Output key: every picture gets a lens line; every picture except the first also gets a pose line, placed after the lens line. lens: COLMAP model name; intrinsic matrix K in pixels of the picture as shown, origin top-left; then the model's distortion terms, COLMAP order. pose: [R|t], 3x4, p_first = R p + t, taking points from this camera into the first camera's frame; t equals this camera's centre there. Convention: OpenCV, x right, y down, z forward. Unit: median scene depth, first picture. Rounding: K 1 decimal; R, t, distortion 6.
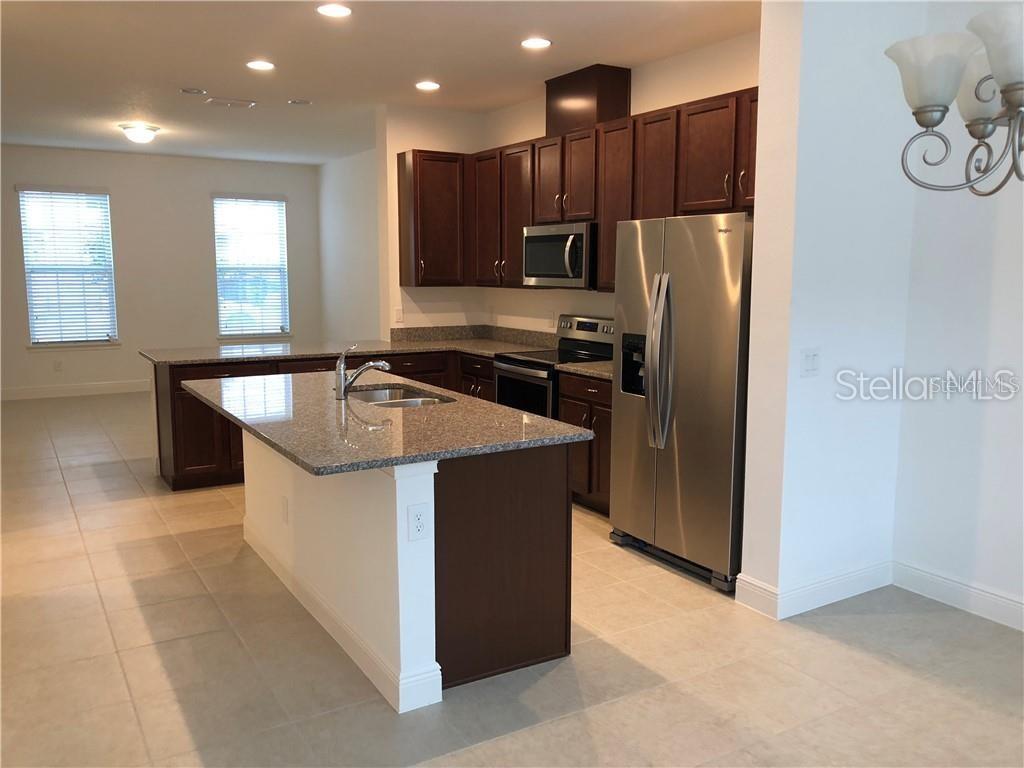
lens RADIAL K [[839.6, 0, 512.0], [0, 839.6, 384.0], [0, 0, 1]] dist [-0.027238, -0.007362]
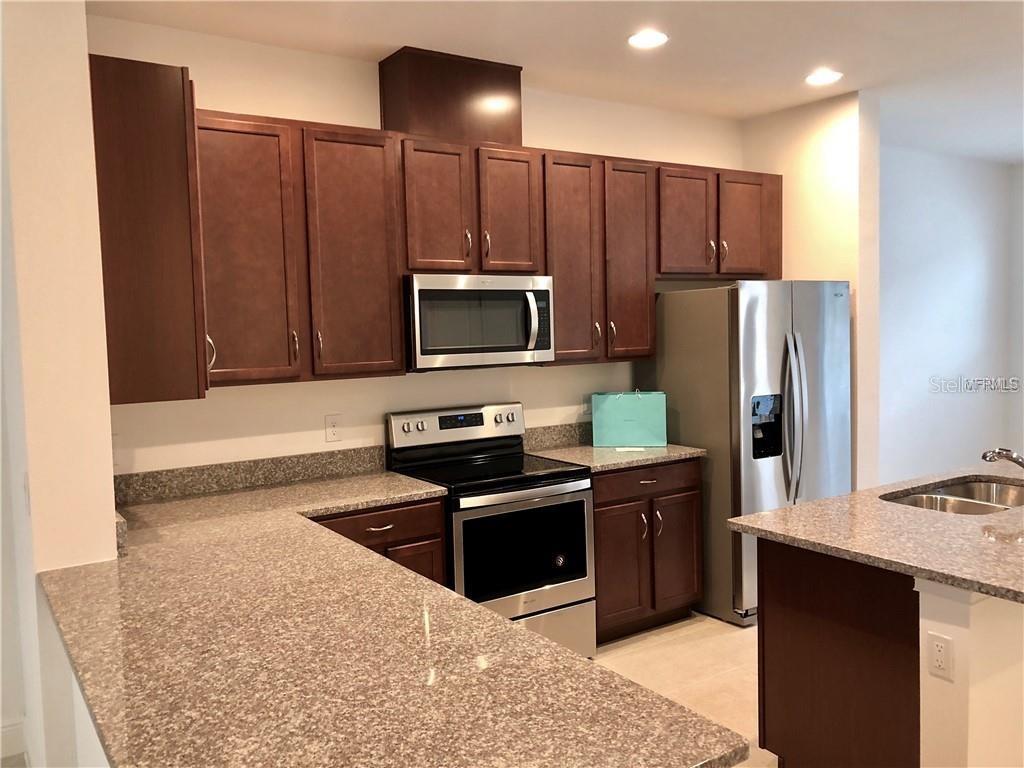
lens RADIAL K [[833.0, 0, 510.7], [0, 833.0, 348.9], [0, 0, 1]] dist [0.003687, -0.000001]
pose [[-0.048093, -0.037078, 0.998154, -0.590985], [0.164056, 0.985446, 0.044510, -0.149152], [-0.985278, 0.165893, -0.041310, 0.963757]]
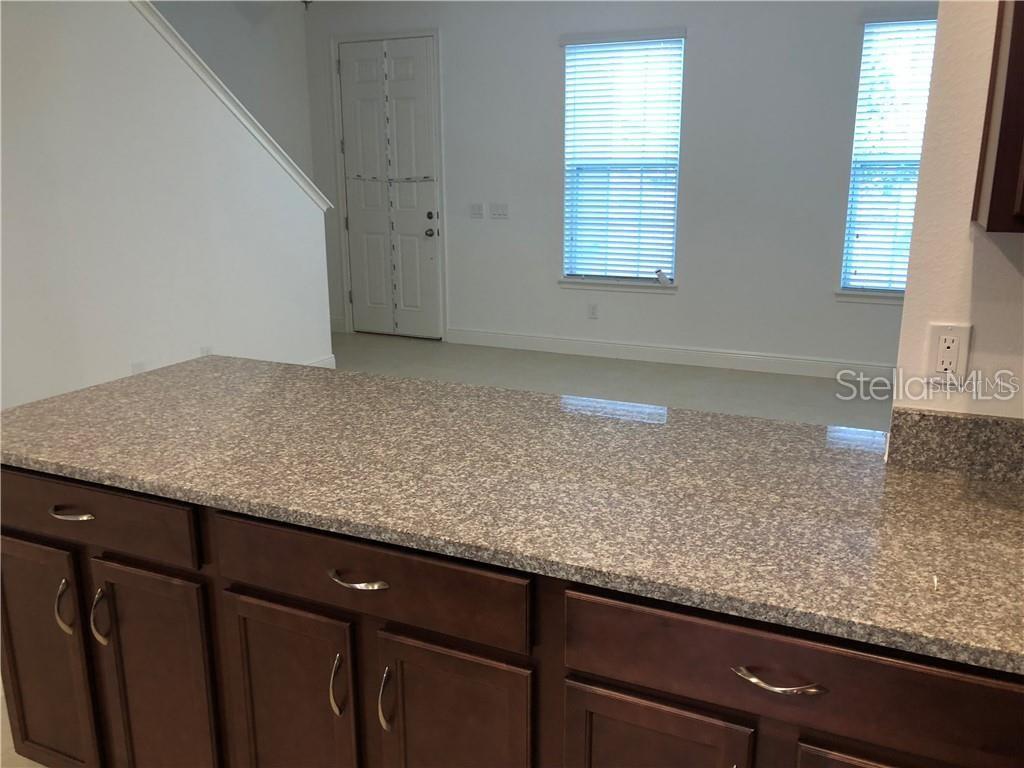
lens RADIAL K [[839.6, 0, 512.0], [0, 839.6, 384.0], [0, 0, 1]] dist [-0.027238, -0.007362]
pose [[0.571546, 0.203491, -0.794938, -0.030790], [-0.120011, 0.979076, 0.164342, -0.113331], [0.811746, 0.001472, 0.584008, 0.907799]]
